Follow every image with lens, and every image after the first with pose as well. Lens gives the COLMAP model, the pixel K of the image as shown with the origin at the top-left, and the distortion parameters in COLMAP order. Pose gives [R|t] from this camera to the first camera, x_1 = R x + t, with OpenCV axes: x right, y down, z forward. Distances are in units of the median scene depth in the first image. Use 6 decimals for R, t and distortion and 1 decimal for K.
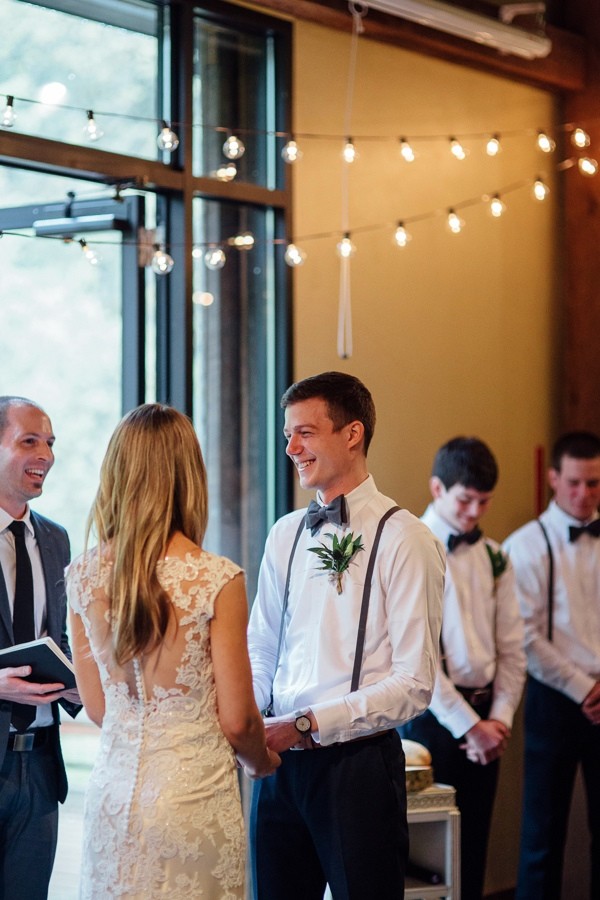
lens RADIAL K [[2232.2, 0, 300.0], [0, 2232.2, 450.0], [0, 0, 1]] dist [-0.251427, 1.100887]
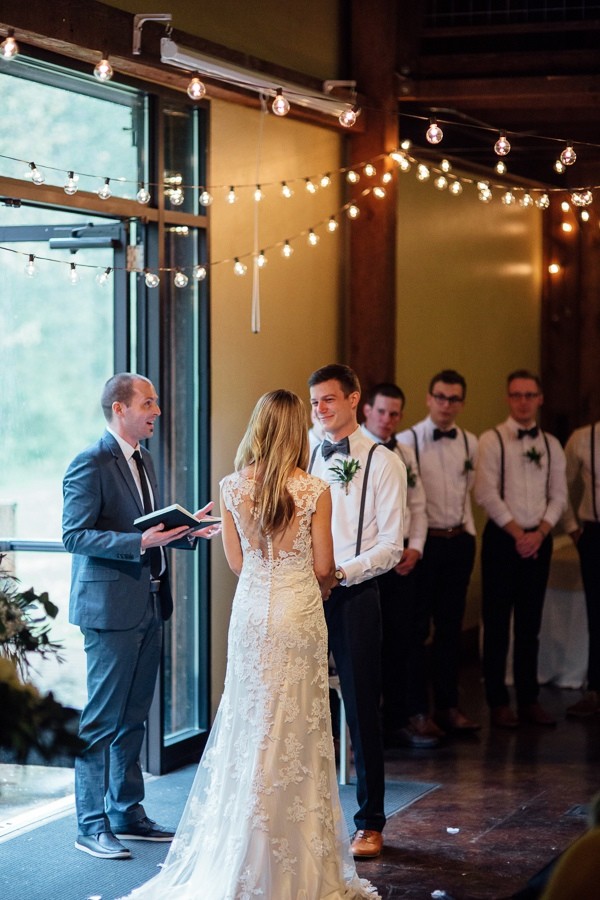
lens RADIAL K [[2232.2, 0, 300.0], [0, 2232.2, 450.0], [0, 0, 1]] dist [-0.251427, 1.100887]
pose [[0.968089, -0.006237, 0.250529, -0.441882], [-0.008961, 0.998189, 0.059476, -0.070346], [-0.250447, -0.059823, 0.966280, -0.628685]]
